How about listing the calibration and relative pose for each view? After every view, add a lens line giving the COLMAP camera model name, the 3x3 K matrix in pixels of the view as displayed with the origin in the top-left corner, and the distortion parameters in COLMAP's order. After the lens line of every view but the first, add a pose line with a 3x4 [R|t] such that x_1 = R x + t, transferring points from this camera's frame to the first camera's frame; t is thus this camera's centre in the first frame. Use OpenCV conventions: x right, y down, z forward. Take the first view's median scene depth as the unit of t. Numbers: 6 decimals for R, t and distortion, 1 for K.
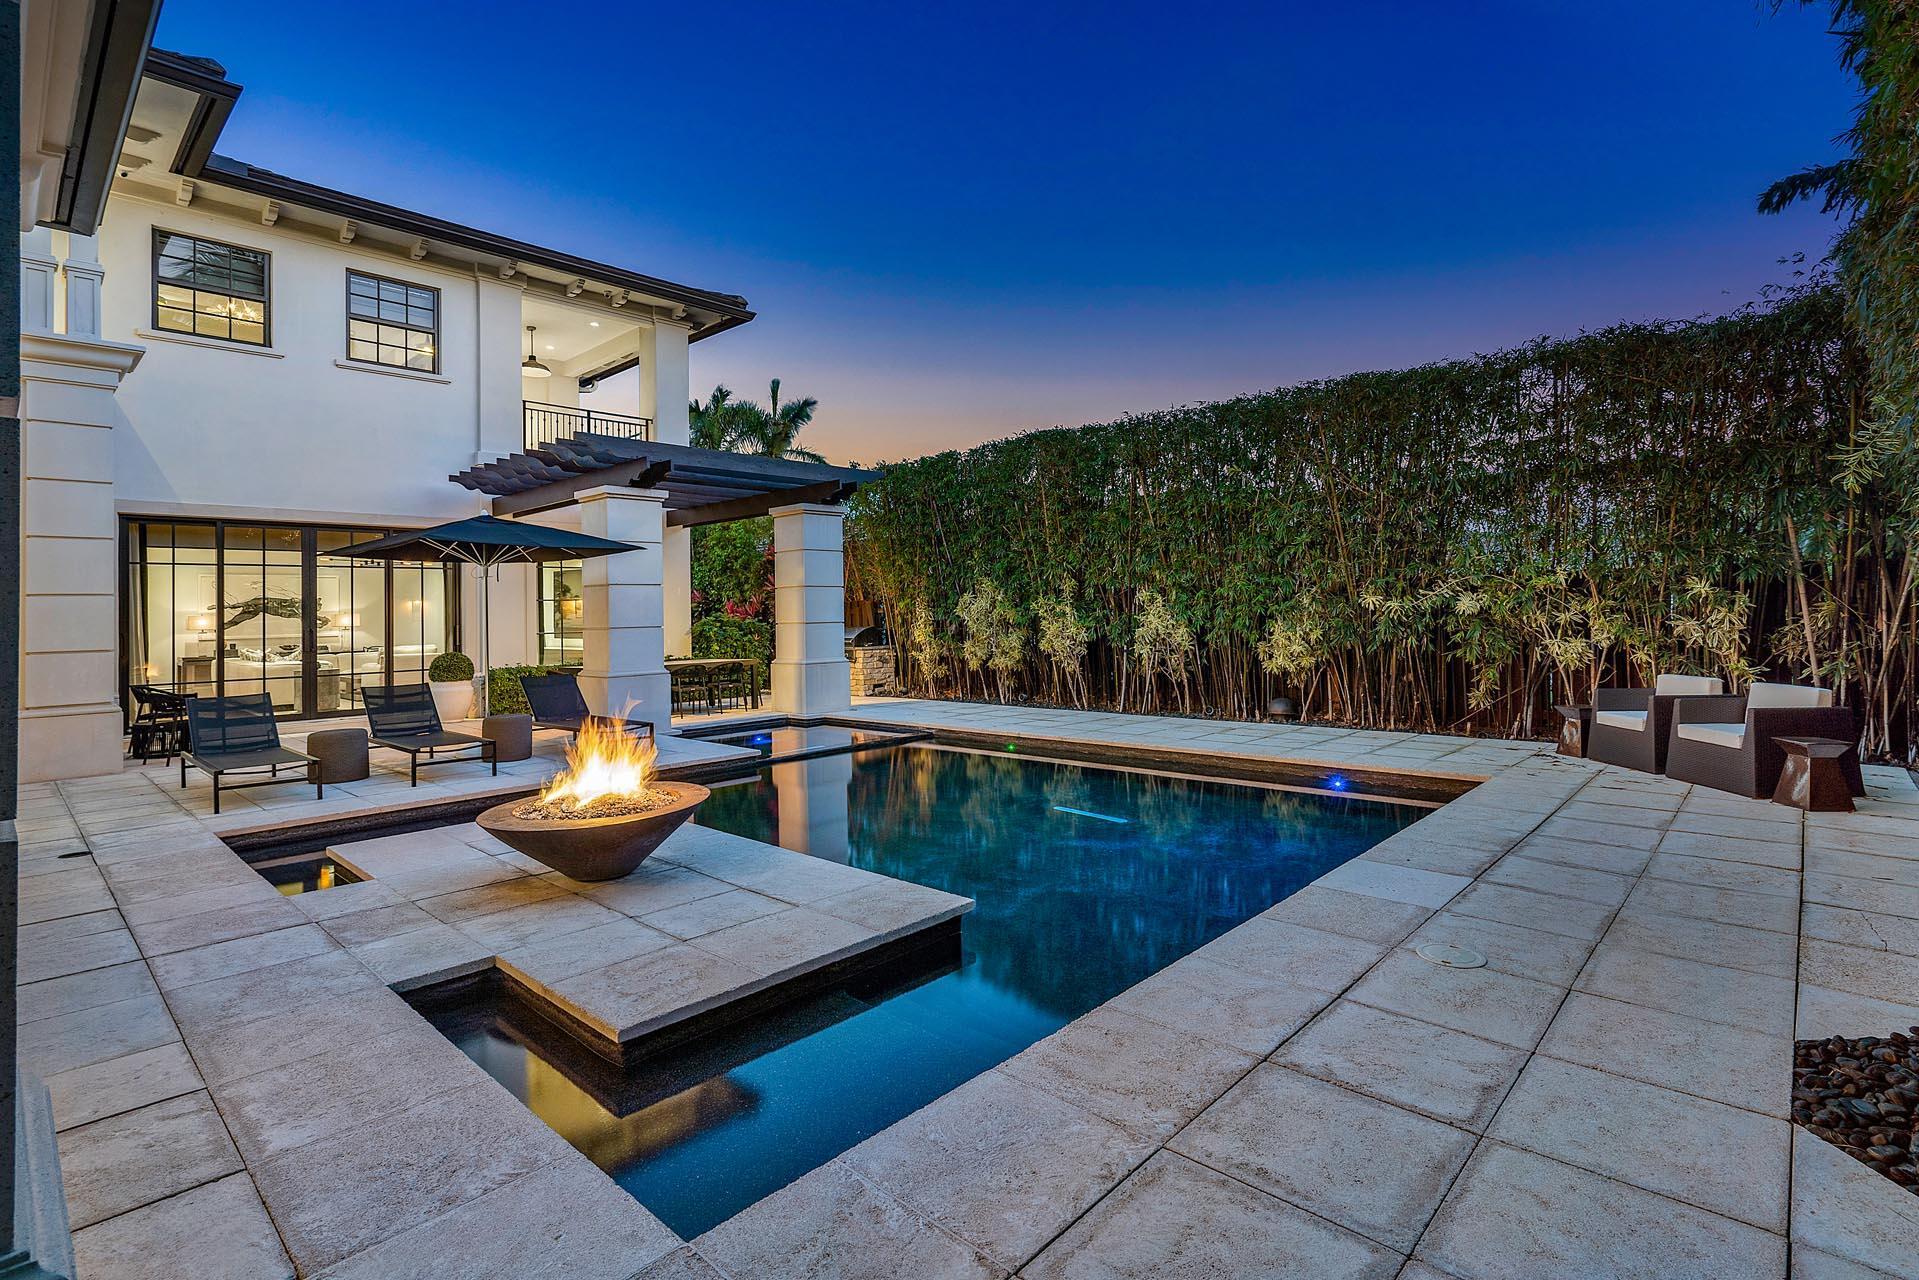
lens RADIAL K [[923.3, 0, 964.7], [0, 923.3, 586.7], [0, 0, 1]] dist [0.005464, -0.000106]
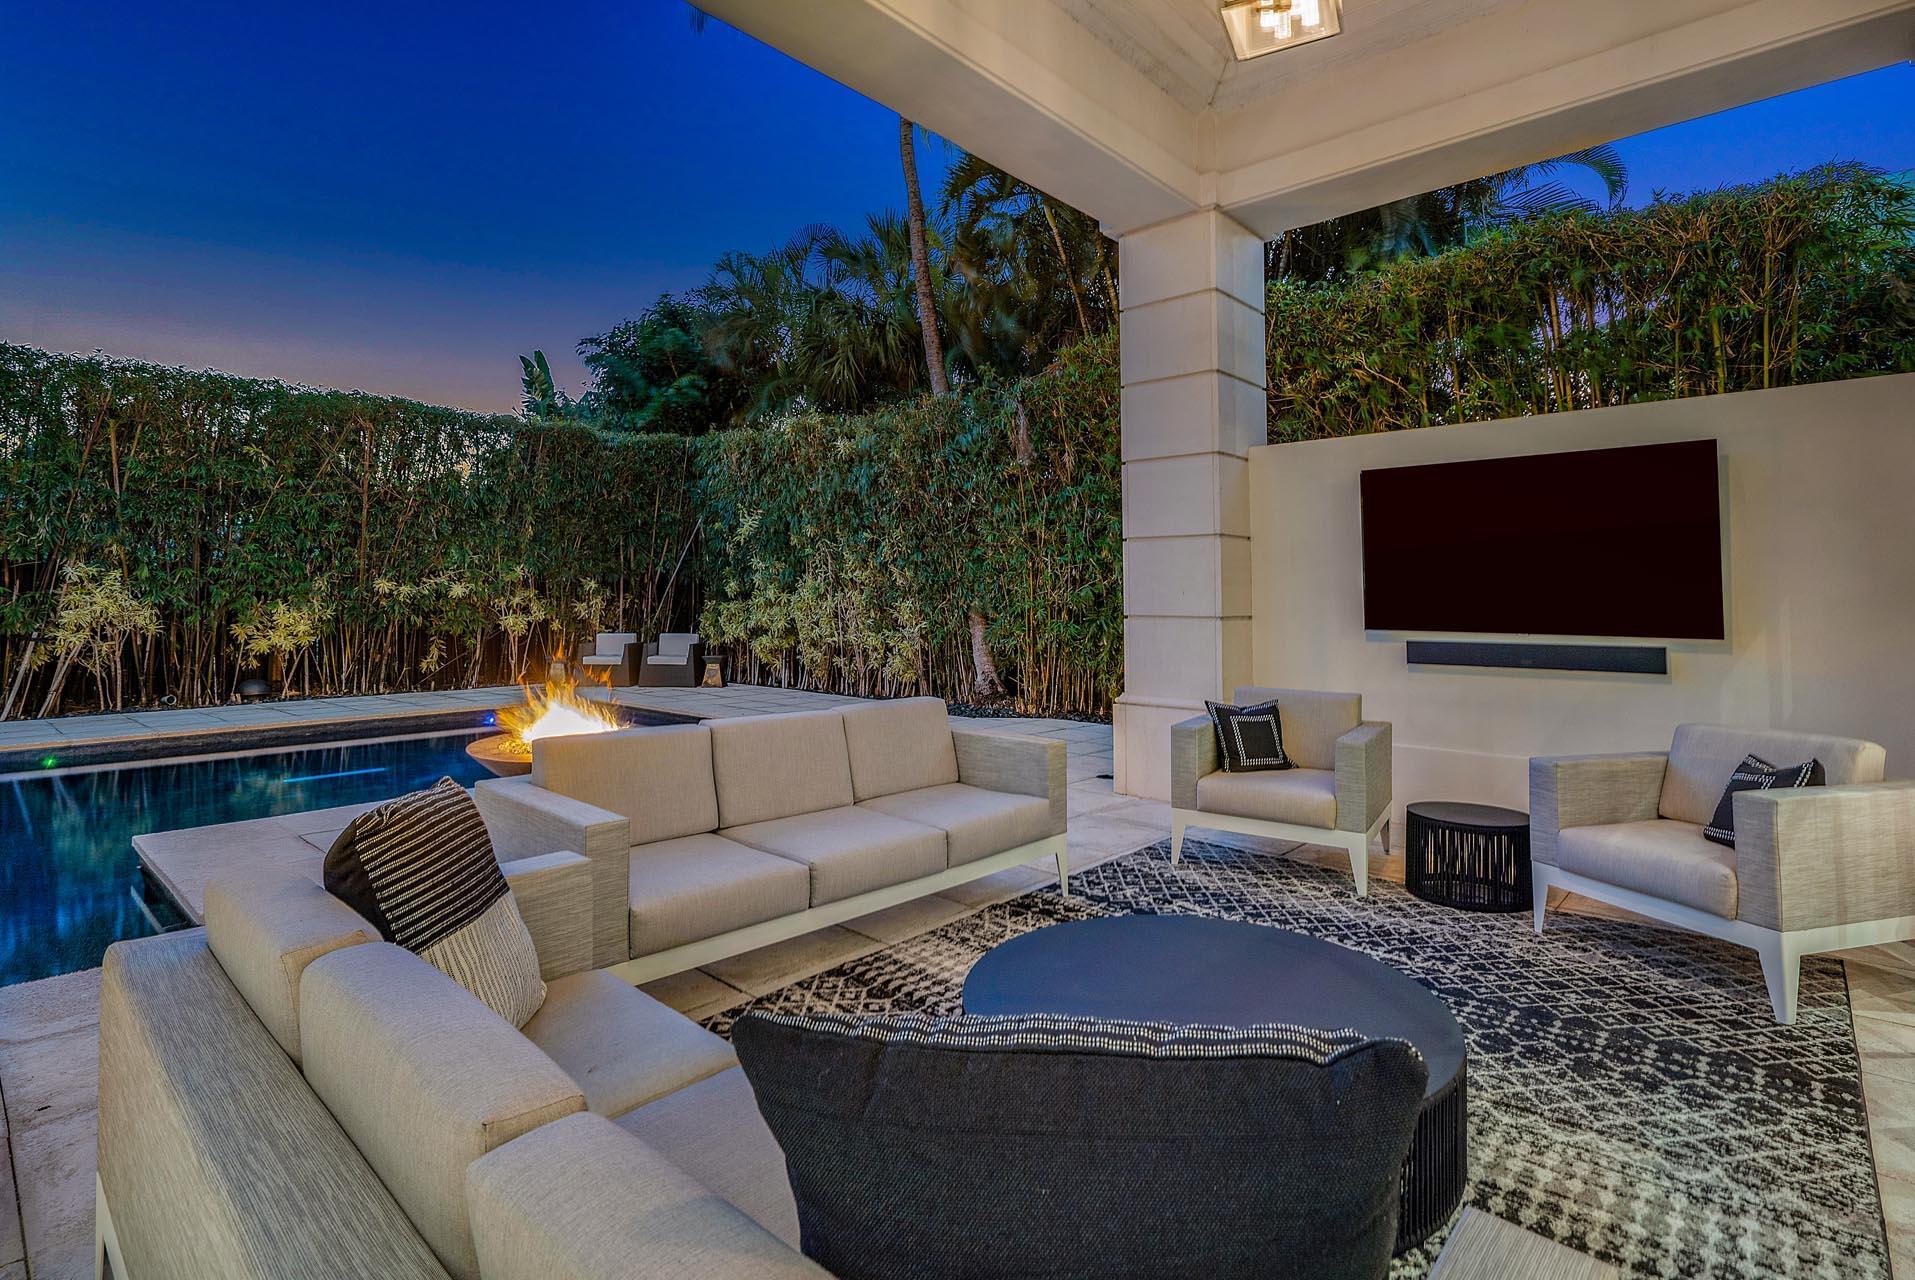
lens RADIAL K [[921.4, 0, 962.7], [0, 921.4, 586.9], [0, 0, 1]] dist [0.005464, -0.000106]
pose [[-0.015411, 0.031676, 0.999379, -0.581274], [-0.025974, 0.999148, -0.032069, 0.027328], [-0.999544, -0.026452, -0.014575, 0.206928]]
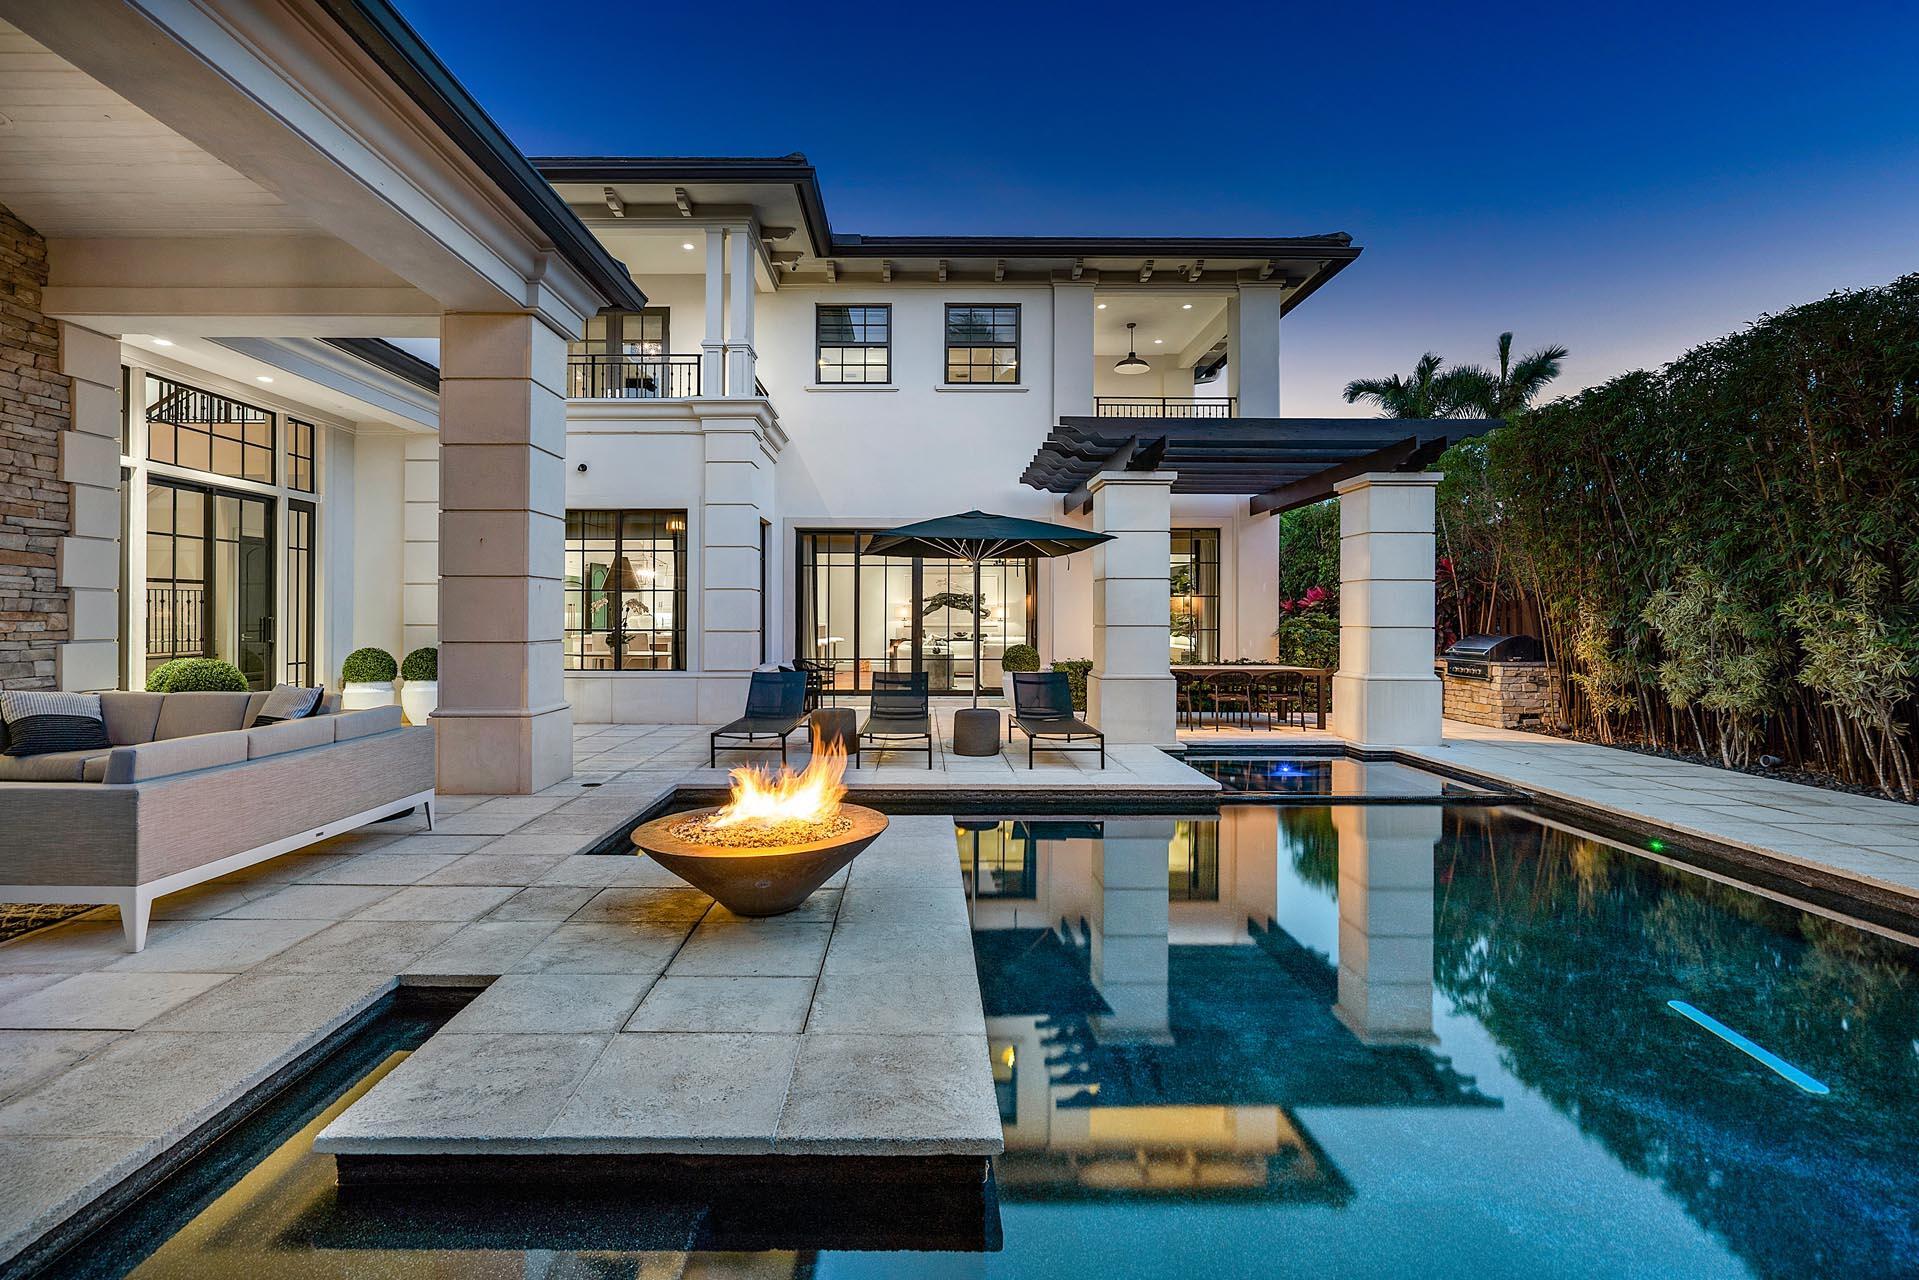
lens RADIAL K [[900.1, 0, 910.7], [0, 900.1, 613.2], [0, 0, 1]] dist [-0.001731, 0.000623]
pose [[0.677959, 0.019616, -0.734838, 0.117536], [0.003125, 0.999558, 0.029566, 0.003878], [0.735093, -0.022341, 0.677598, 0.197424]]
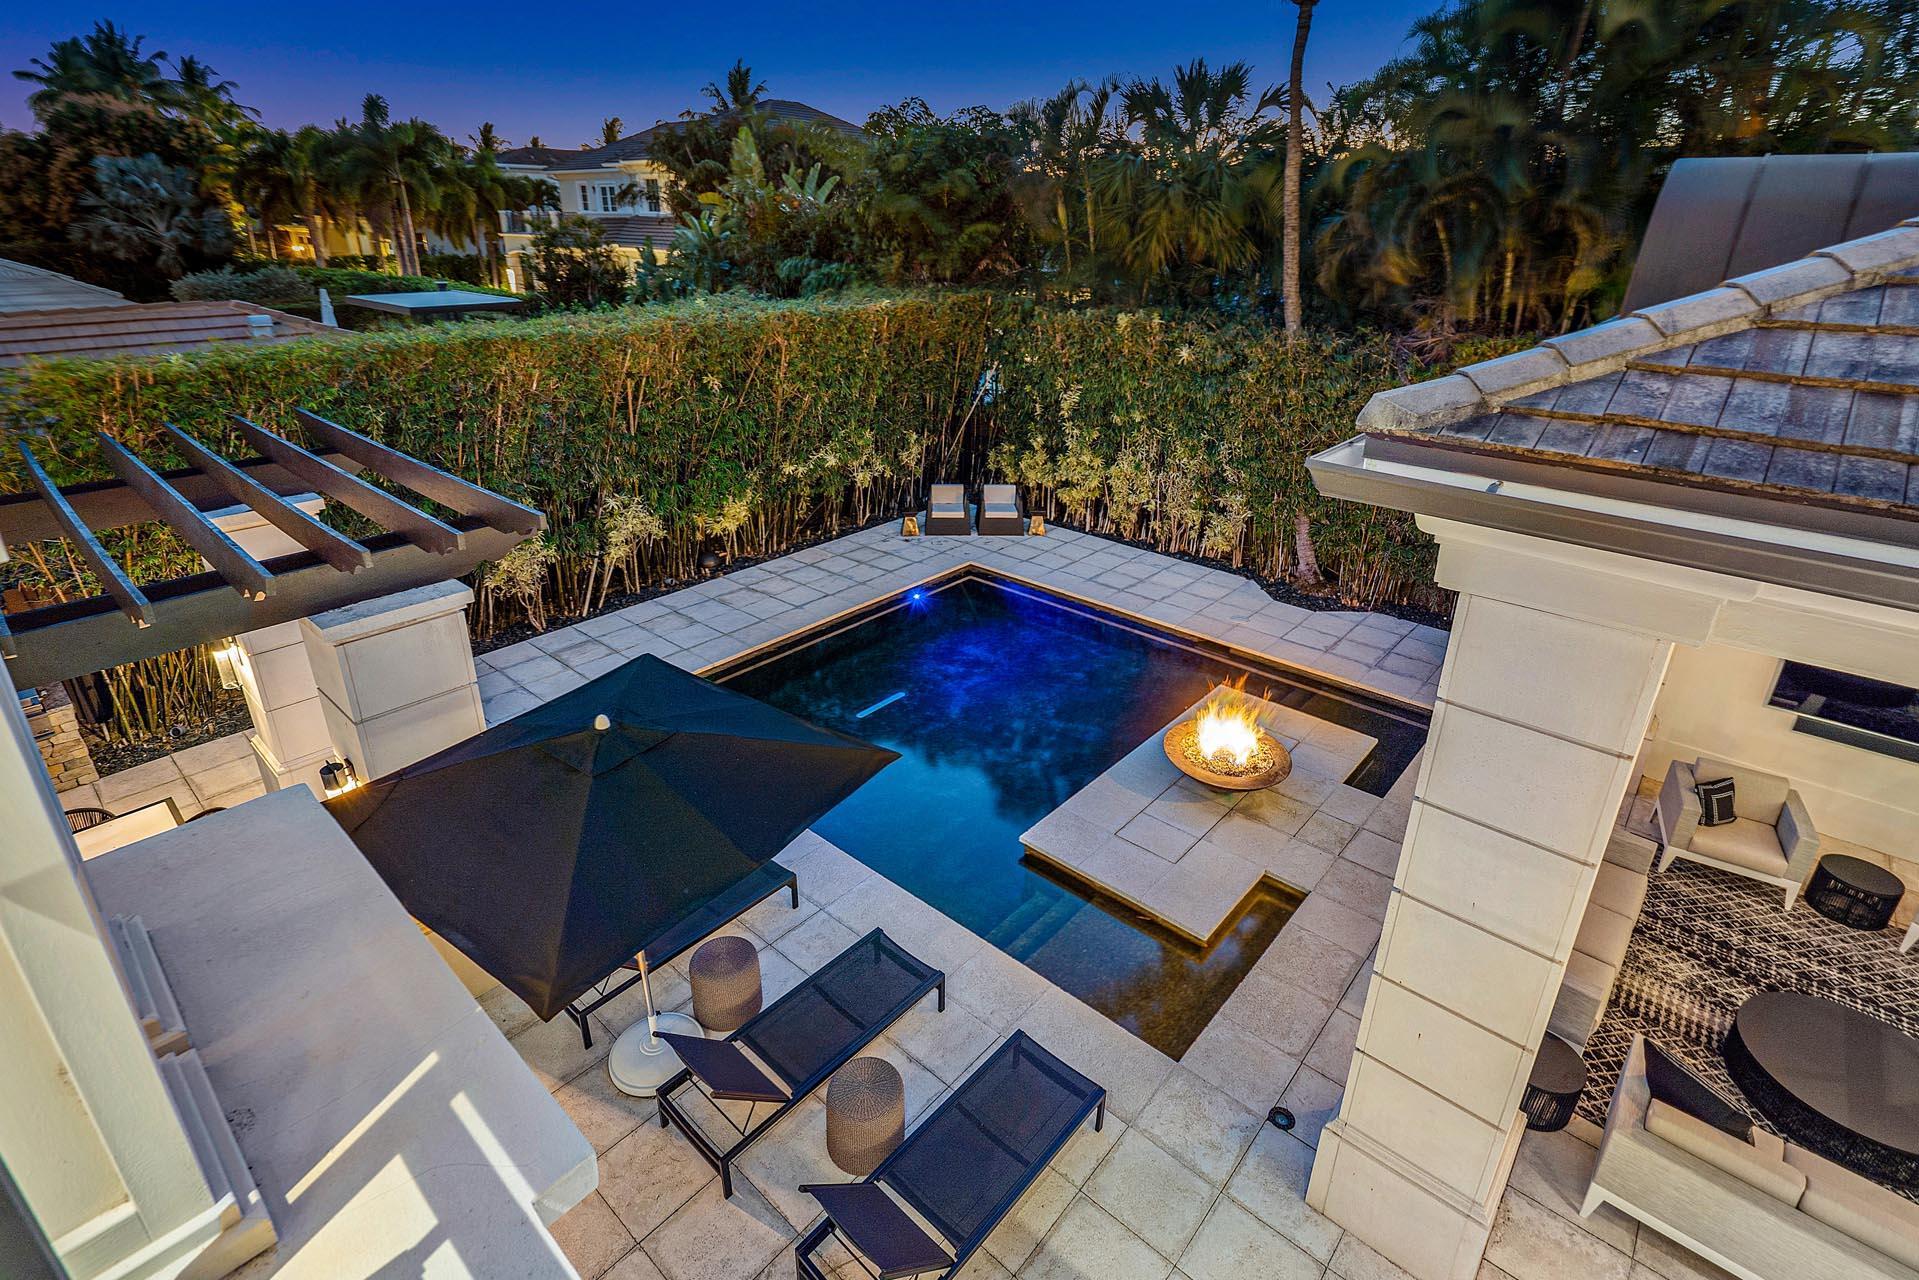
lens RADIAL K [[923.3, 0, 964.7], [0, 923.3, 586.7], [0, 0, 1]] dist [0.005464, -0.000106]
pose [[-0.034380, -0.361280, 0.931823, -0.722539], [-0.039381, 0.932140, 0.359950, -0.256030], [-0.998633, -0.024321, -0.046275, 0.605780]]
